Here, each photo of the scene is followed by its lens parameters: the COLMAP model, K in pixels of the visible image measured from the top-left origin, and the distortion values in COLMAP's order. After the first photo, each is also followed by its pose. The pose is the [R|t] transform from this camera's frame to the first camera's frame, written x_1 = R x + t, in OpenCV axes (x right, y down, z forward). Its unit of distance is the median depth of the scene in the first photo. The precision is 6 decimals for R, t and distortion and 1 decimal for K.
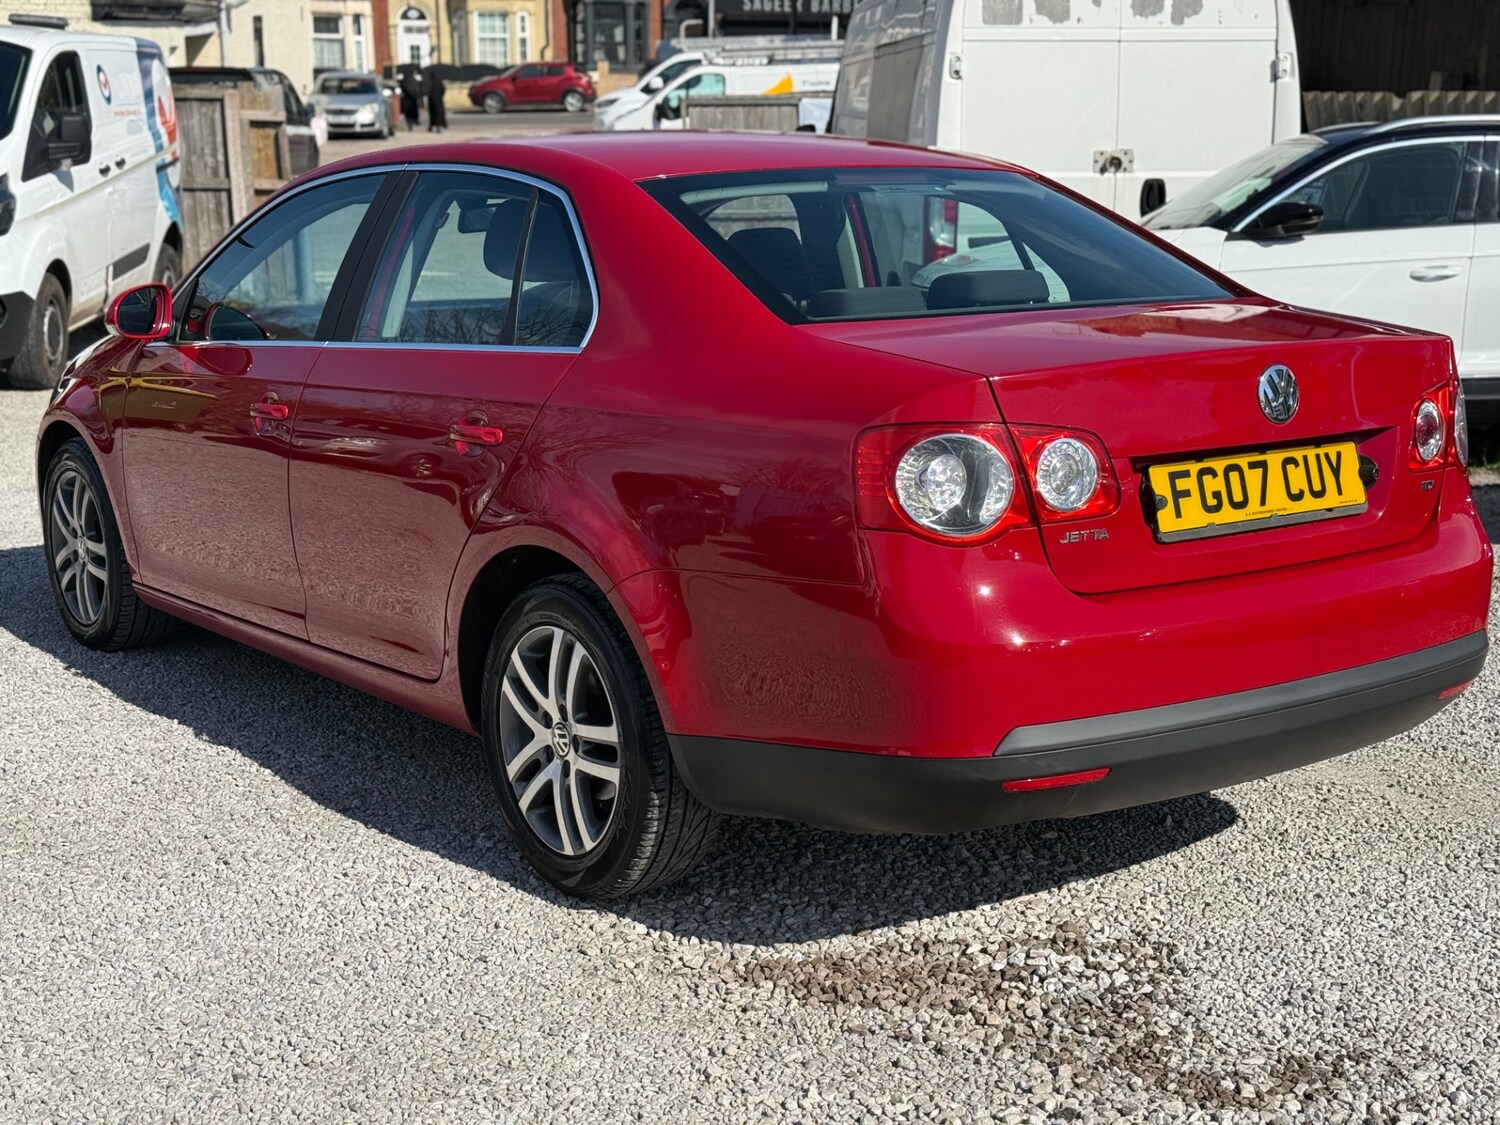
lens RADIAL K [[2103.0, 0, 744.9], [0, 2103.0, 568.9], [0, 0, 1]] dist [0.113937, 0.000000]
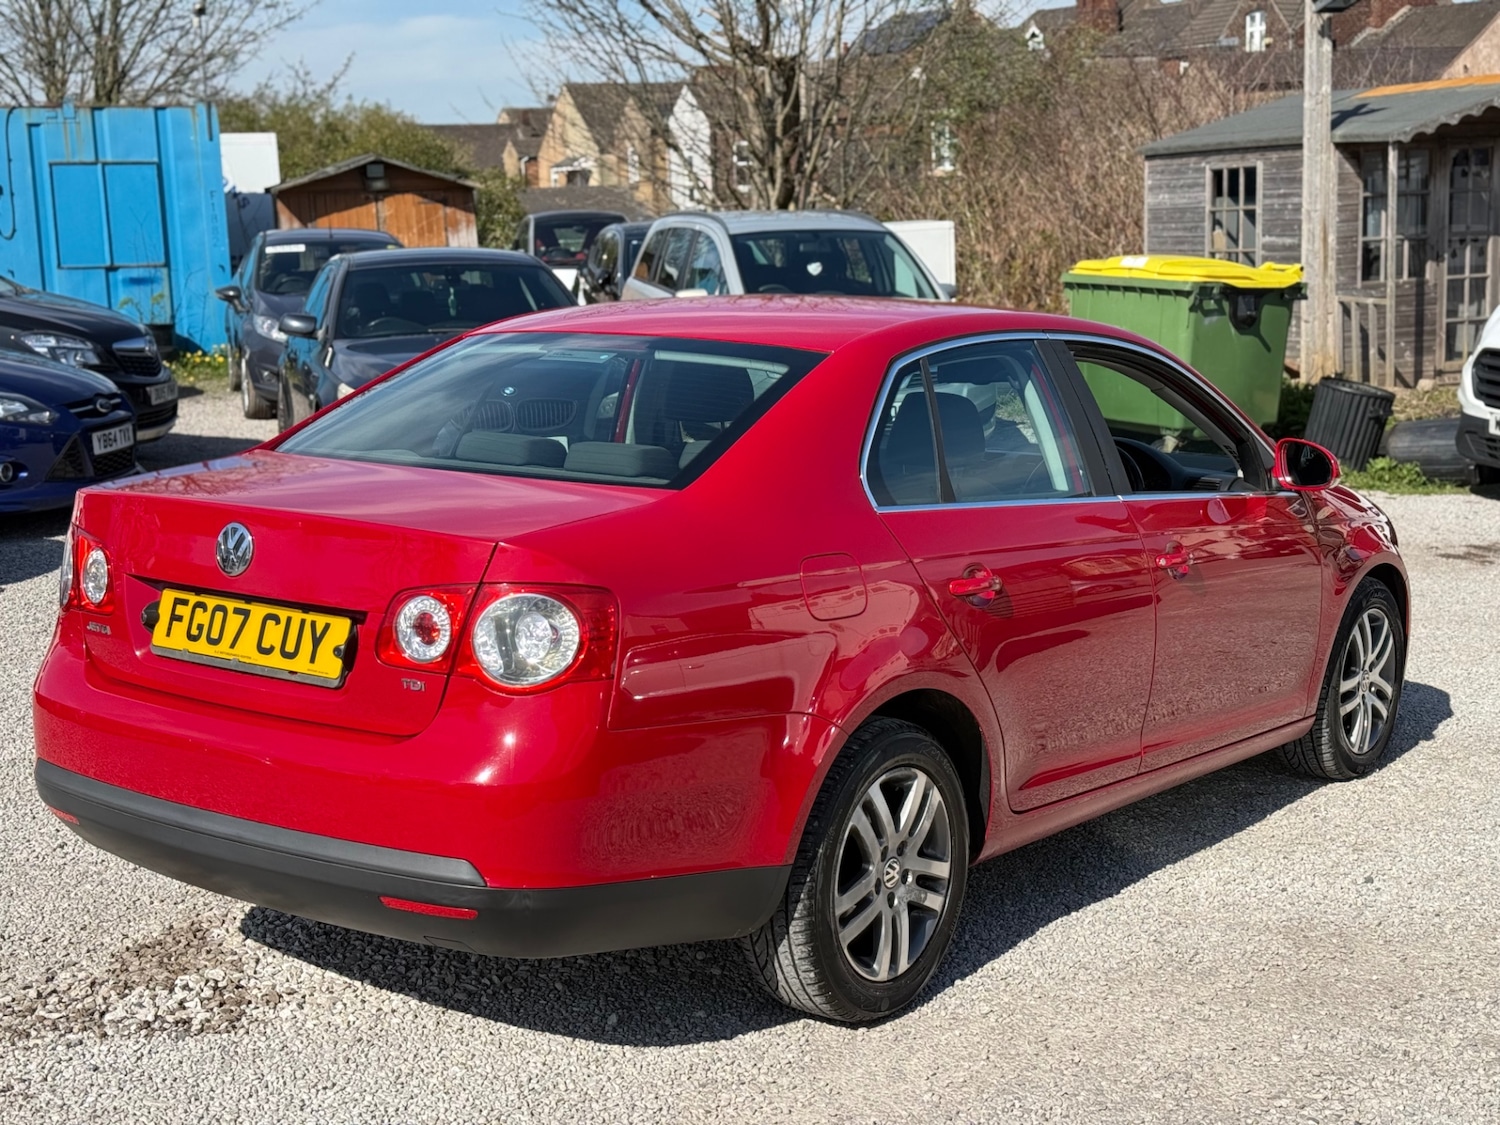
lens RADIAL K [[2102.2, 0, 758.4], [0, 2102.2, 573.2], [0, 0, 1]] dist [0.109234, 0.000000]
pose [[0.298799, 0.149010, -0.942611, 1.239732], [-0.196423, 0.976189, 0.092054, -0.203638], [0.933883, 0.157645, 0.320953, 0.818452]]
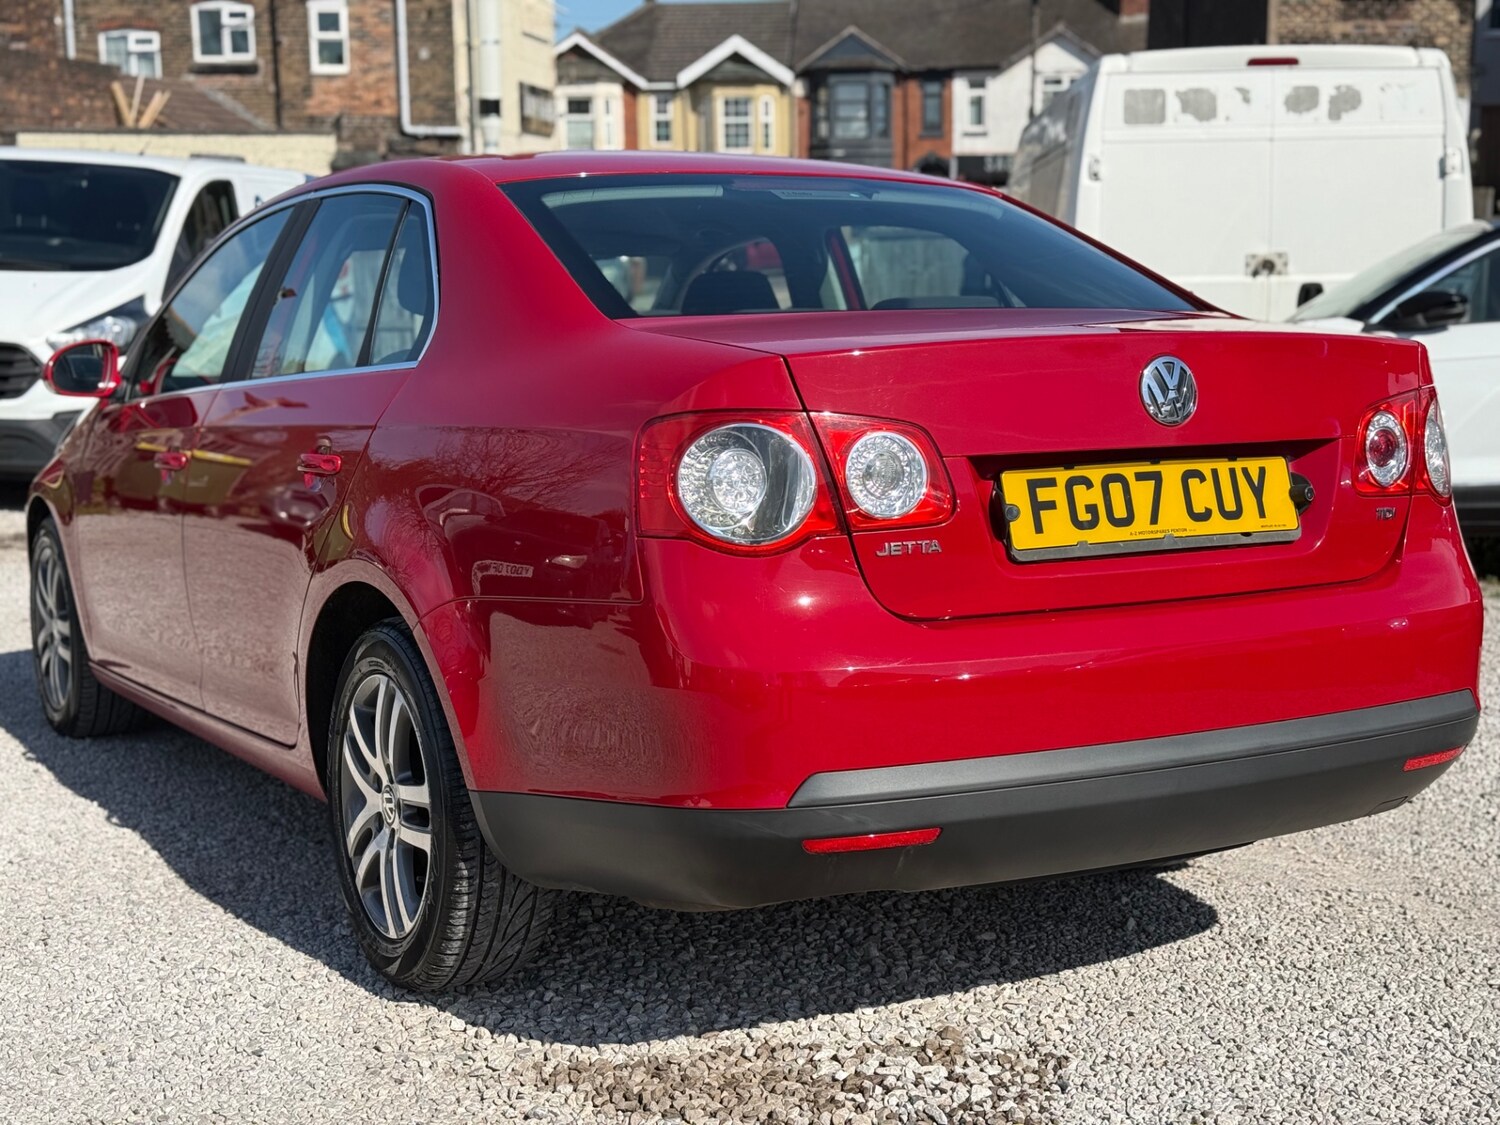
lens RADIAL K [[2103.0, 0, 754.1], [0, 2103.0, 564.1], [0, 0, 1]] dist [0.113937, 0.000000]
pose [[0.992908, 0.003105, -0.118848, 0.170524], [-0.012483, 0.996856, -0.078244, 0.048747], [0.118231, 0.079173, 0.989825, 0.140615]]
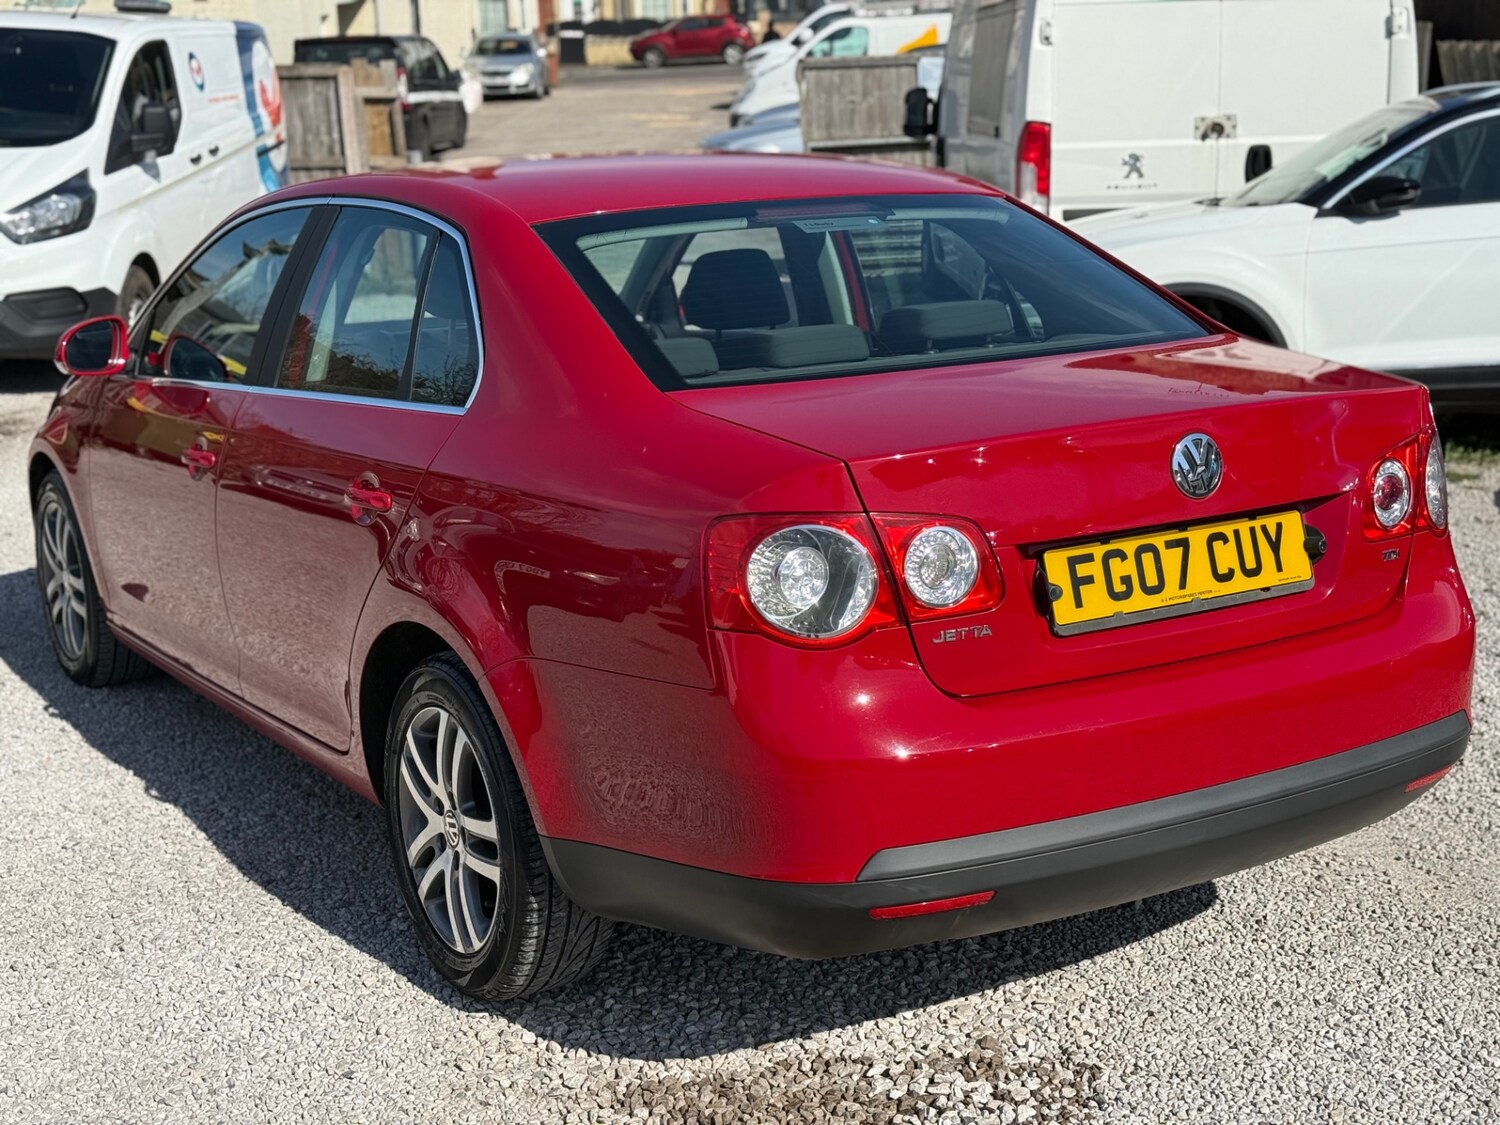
lens RADIAL K [[2103.0, 0, 748.8], [0, 2103.0, 561.7], [0, 0, 1]] dist [0.113937, 0.000000]
pose [[0.996467, -0.006588, -0.083728, 0.124541], [0.008422, 0.999732, 0.021565, -0.056943], [0.083563, -0.022194, 0.996255, 0.083921]]
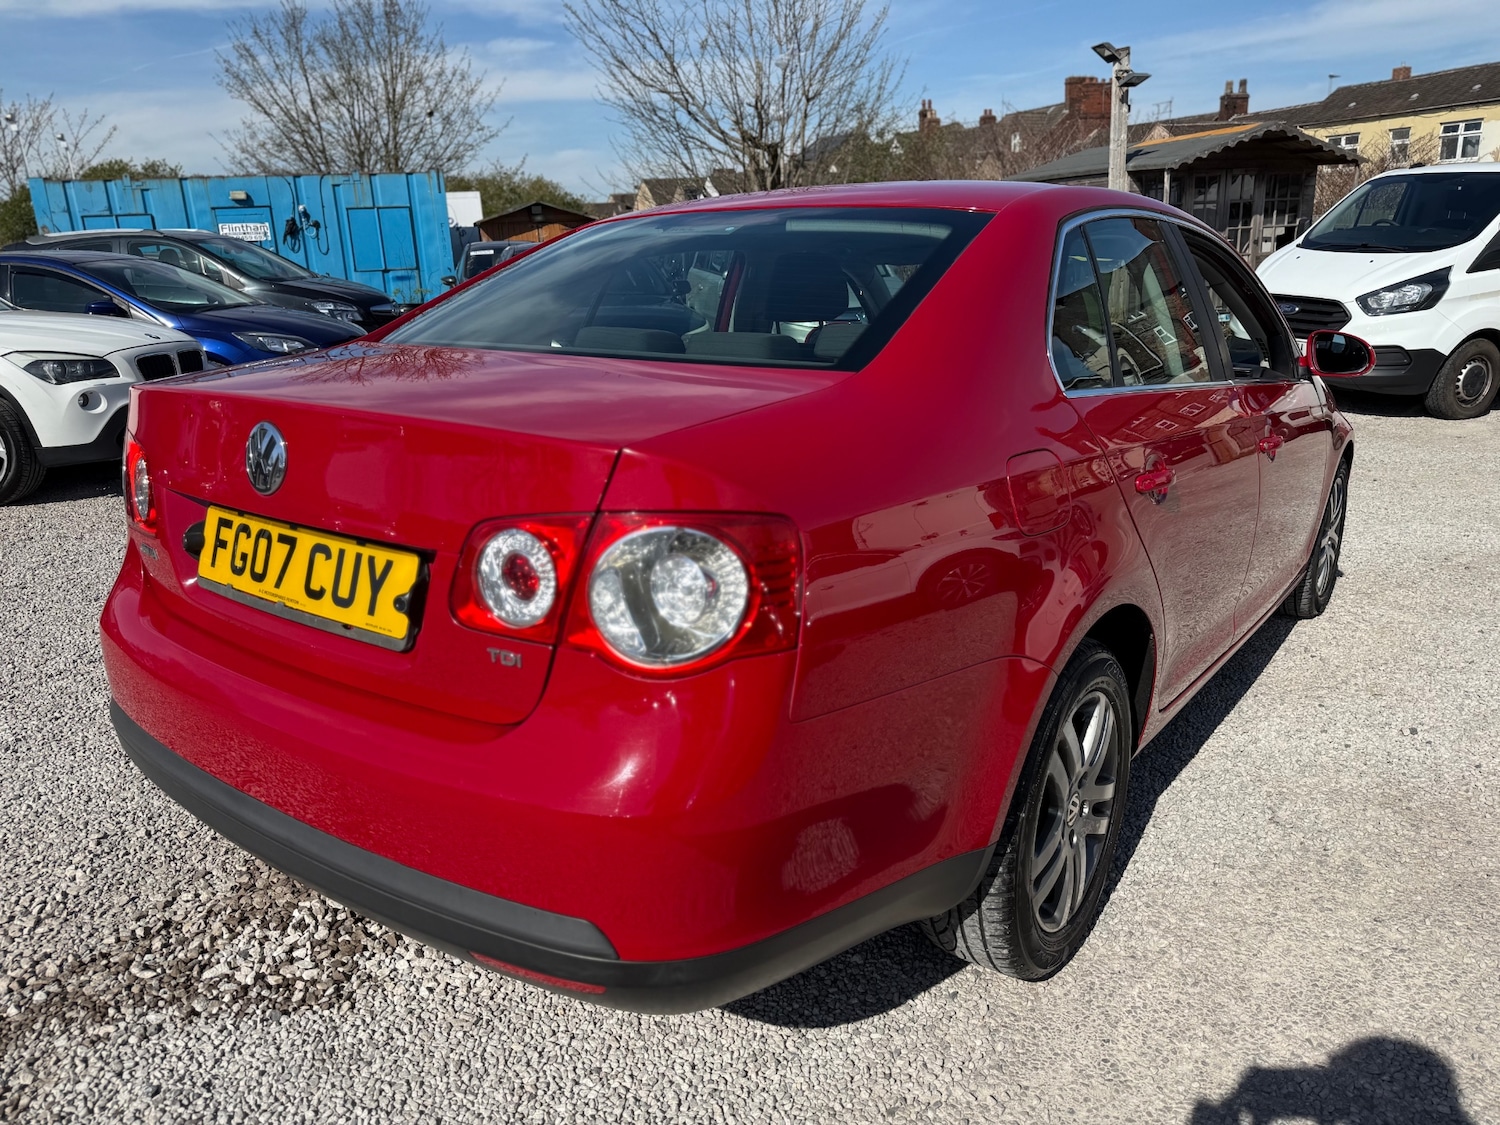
lens RADIAL K [[1060.8, 0, 744.9], [0, 1060.8, 569.4], [0, 0, 1]] dist [0.014640, -0.016436]
pose [[0.299687, 0.256594, -0.918884, 0.627406], [-0.182317, 0.960805, 0.208839, -0.145318], [0.936455, 0.104941, 0.334722, 0.942128]]
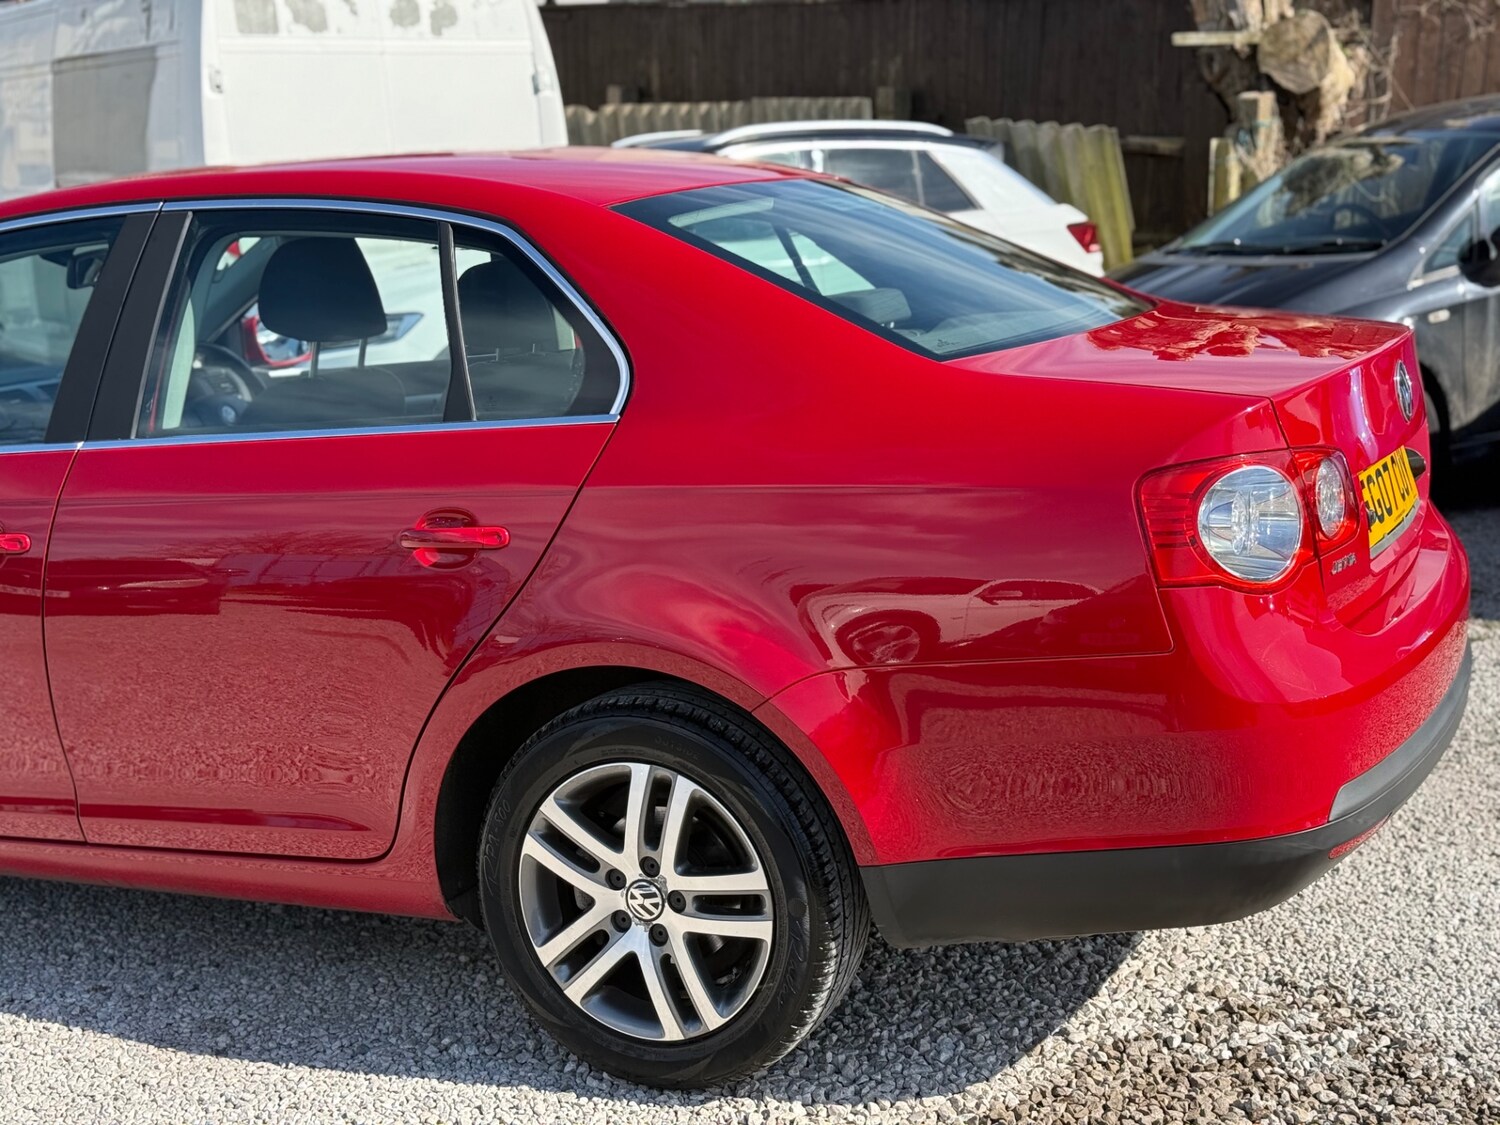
lens RADIAL K [[2103.0, 0, 760.2], [0, 2103.0, 564.5], [0, 0, 1]] dist [0.113937, 0.000000]
pose [[0.875163, -0.127417, 0.466750, -0.415135], [0.132423, 0.990944, 0.022220, -0.059268], [-0.465354, 0.042362, 0.884110, 0.263754]]
